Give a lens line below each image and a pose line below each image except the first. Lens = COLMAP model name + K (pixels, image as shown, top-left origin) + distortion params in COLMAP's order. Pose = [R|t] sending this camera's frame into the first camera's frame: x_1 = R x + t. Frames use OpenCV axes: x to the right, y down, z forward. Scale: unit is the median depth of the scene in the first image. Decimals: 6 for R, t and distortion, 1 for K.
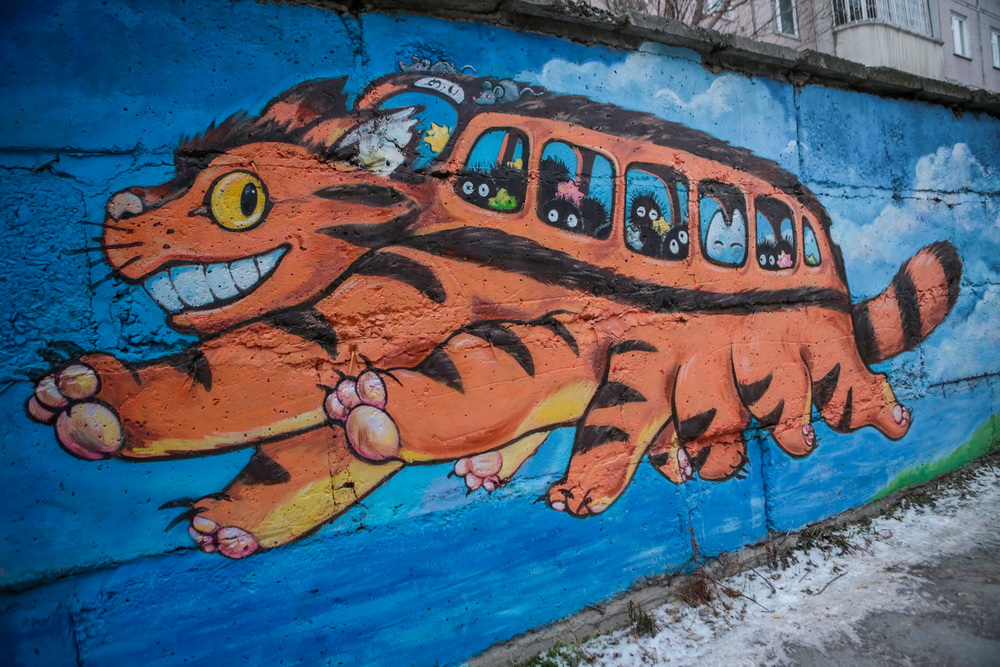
lens RADIAL K [[685.3, 0, 500.0], [0, 685.3, 333.5], [0, 0, 1]] dist [-0.114097, 0.087478]
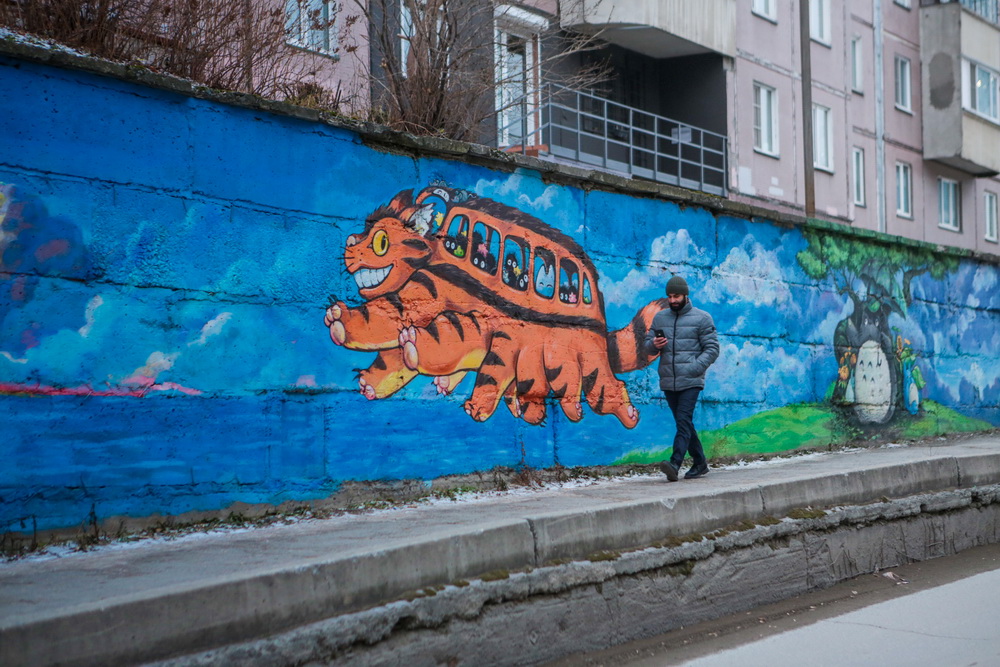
lens RADIAL K [[2017.3, 0, 500.0], [0, 2017.3, 333.5], [0, 0, 1]] dist [0.016737, 0.010309]
pose [[0.893386, 0.100608, 0.437880, -2.330772], [-0.061440, 0.992807, -0.102755, 0.611205], [-0.445069, 0.064897, 0.893142, -4.099952]]
